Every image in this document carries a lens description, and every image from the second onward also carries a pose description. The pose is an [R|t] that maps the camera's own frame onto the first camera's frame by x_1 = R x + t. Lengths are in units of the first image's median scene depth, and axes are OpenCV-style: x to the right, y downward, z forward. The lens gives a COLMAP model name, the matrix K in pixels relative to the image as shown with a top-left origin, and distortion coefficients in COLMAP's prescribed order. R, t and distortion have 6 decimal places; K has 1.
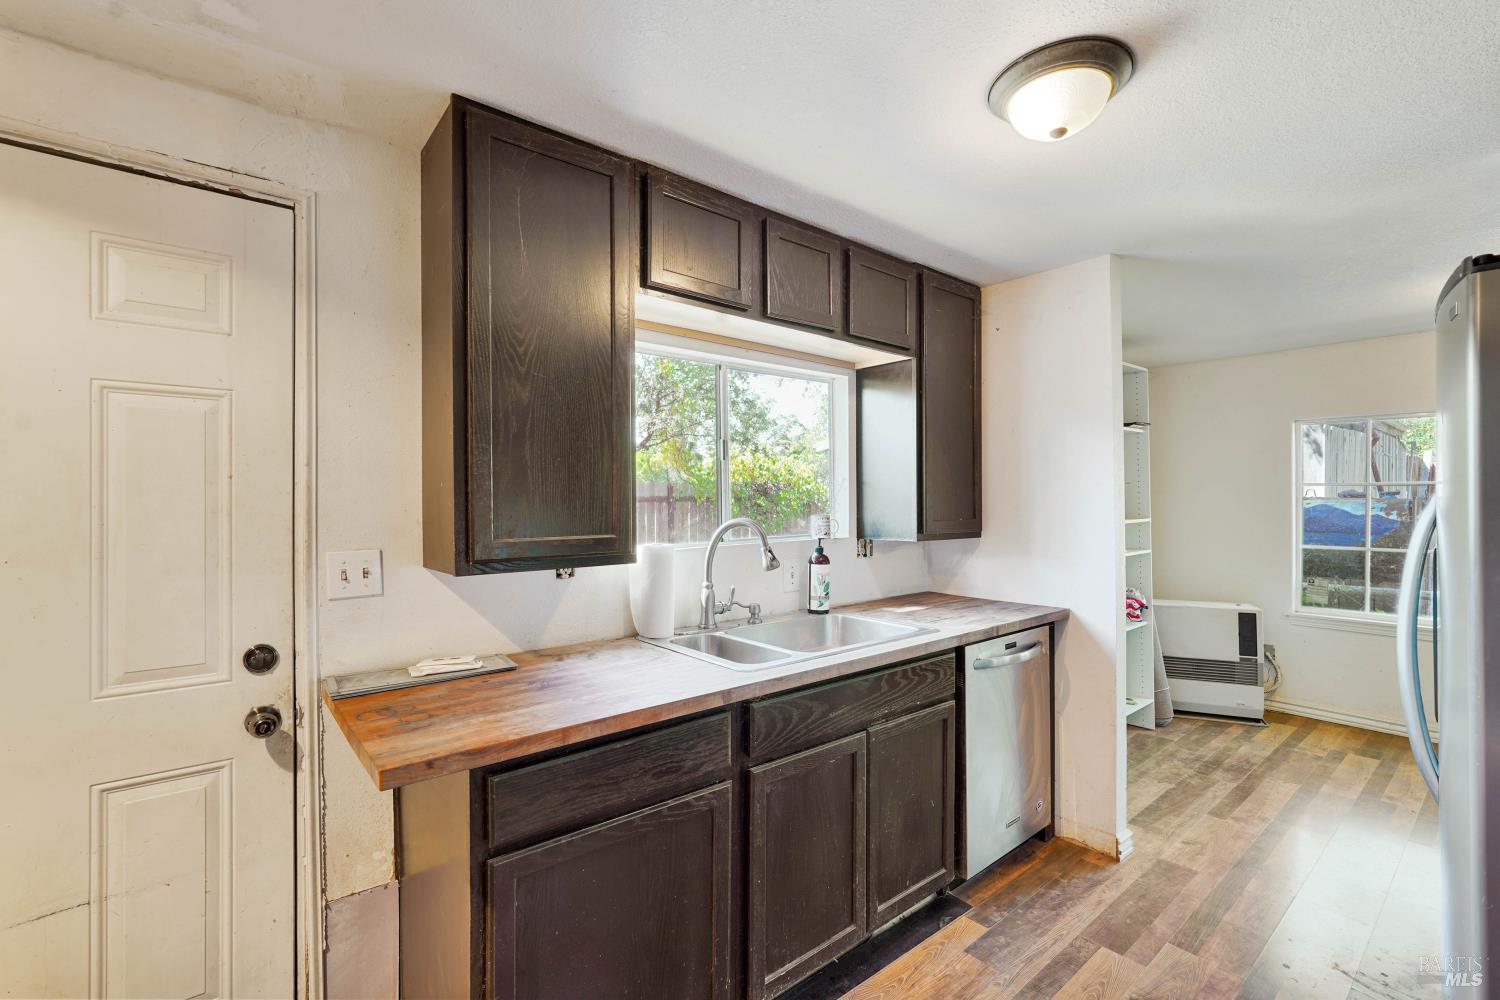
lens RADIAL K [[672.7, 0, 745.2], [0, 672.7, 503.1], [0, 0, 1]] dist [-0.013420, 0.007765]
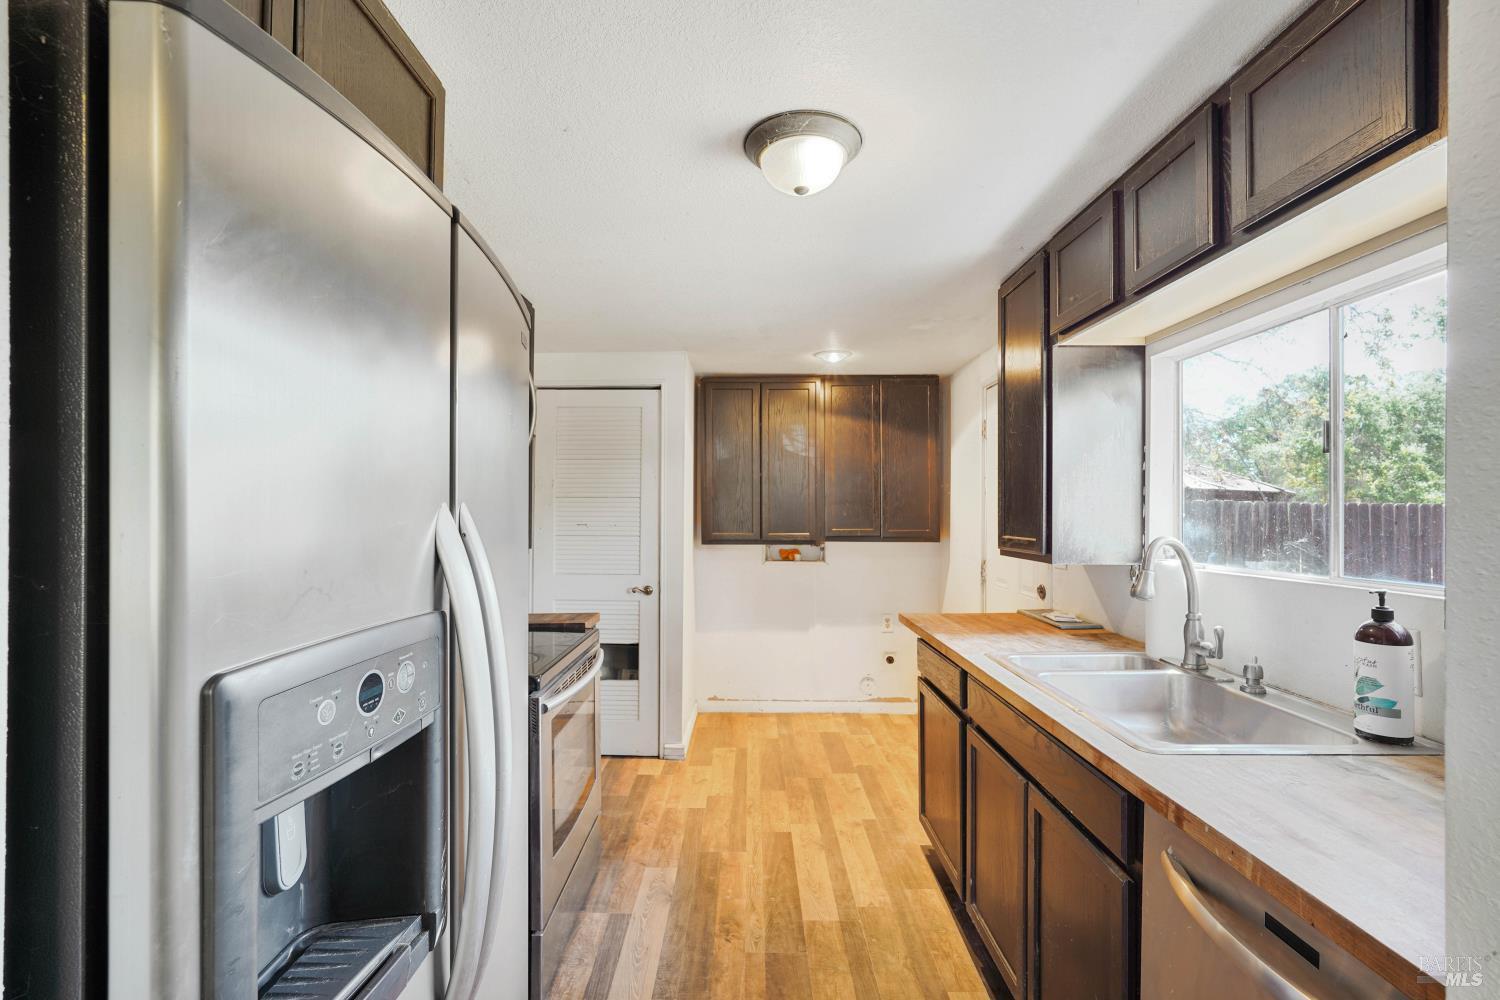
lens RADIAL K [[672.7, 0, 744.3], [0, 672.7, 507.8], [0, 0, 1]] dist [-0.013420, 0.007765]
pose [[-0.641633, 0.003276, -0.767005, 1.370177], [-0.000551, 0.999989, 0.004732, -0.026274], [0.767012, 0.003459, -0.641624, 1.619860]]
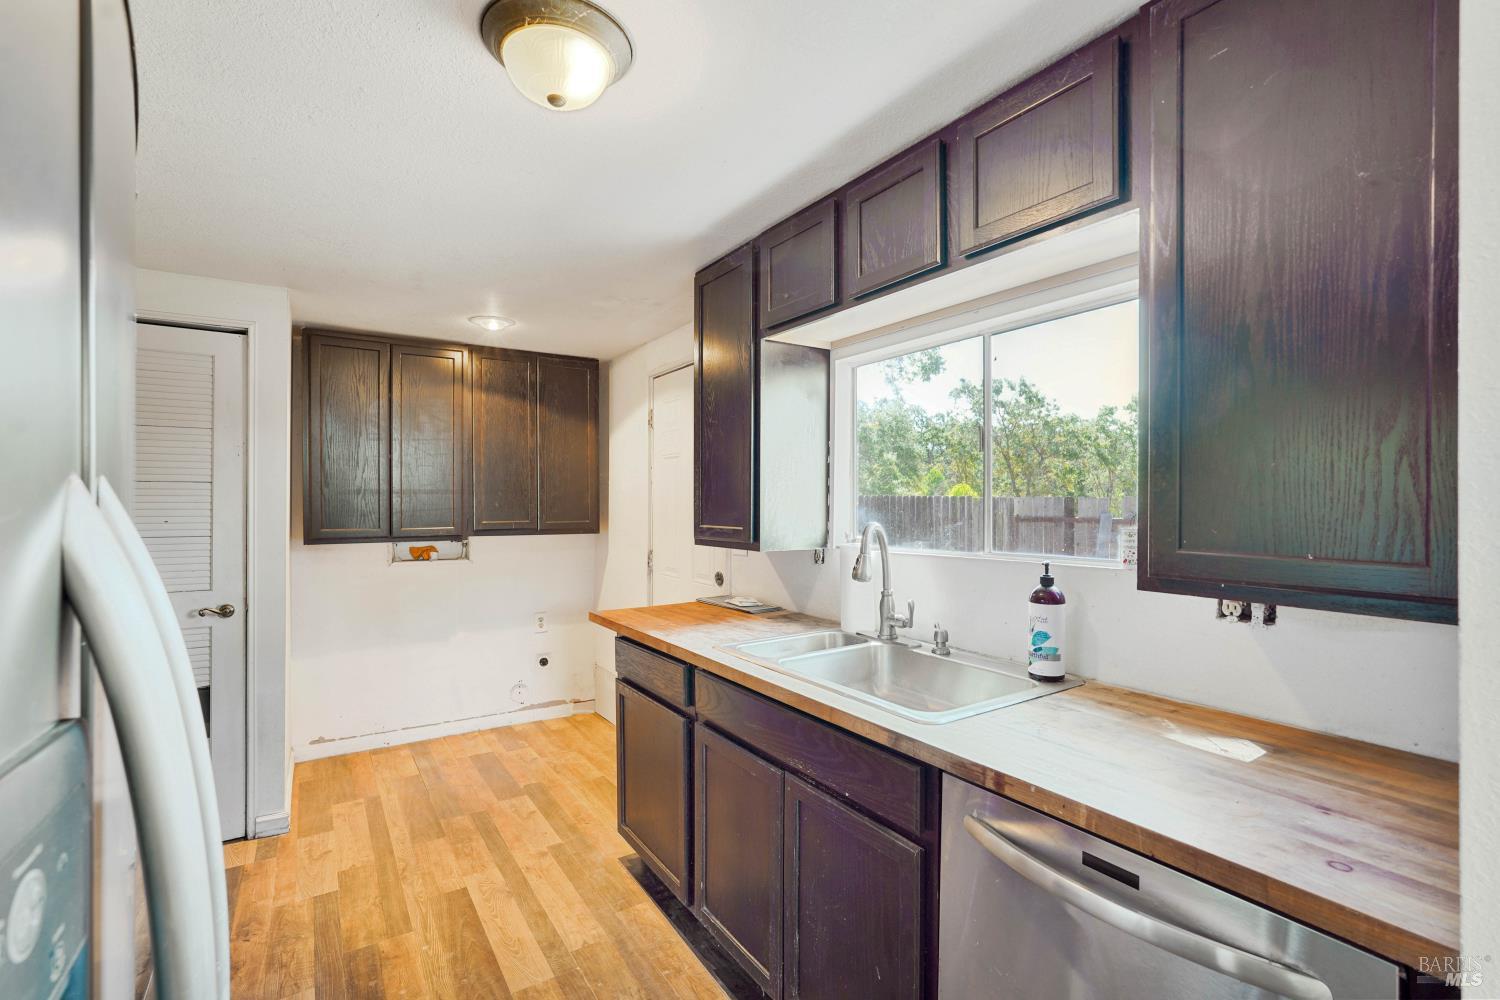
lens RADIAL K [[672.7, 0, 750.6], [0, 672.7, 502.0], [0, 0, 1]] dist [-0.013420, 0.007765]
pose [[-0.104939, 0.007760, -0.994448, 1.320297], [-0.003900, 0.999959, 0.008215, -0.020632], [0.994471, 0.004740, -0.104904, 1.330500]]
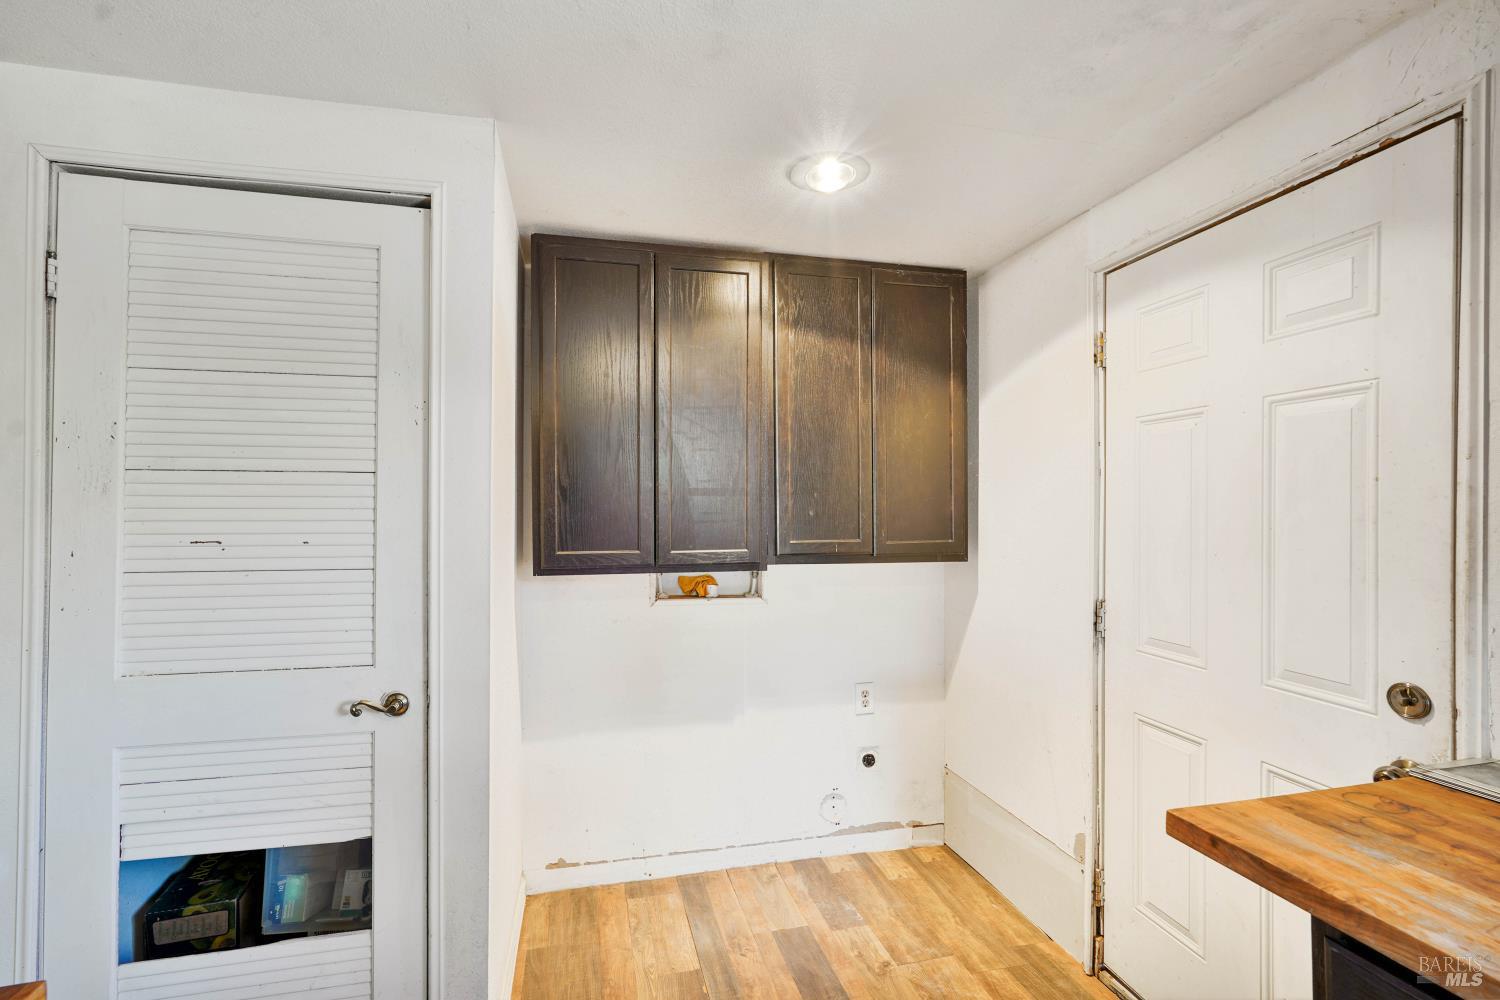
lens RADIAL K [[672.7, 0, 748.0], [0, 672.7, 509.9], [0, 0, 1]] dist [-0.013420, 0.007765]
pose [[-0.427265, 0.006747, -0.904101, 0.365030], [-0.000951, 0.999968, 0.007912, -0.005490], [0.904126, 0.004240, -0.427245, 0.645176]]
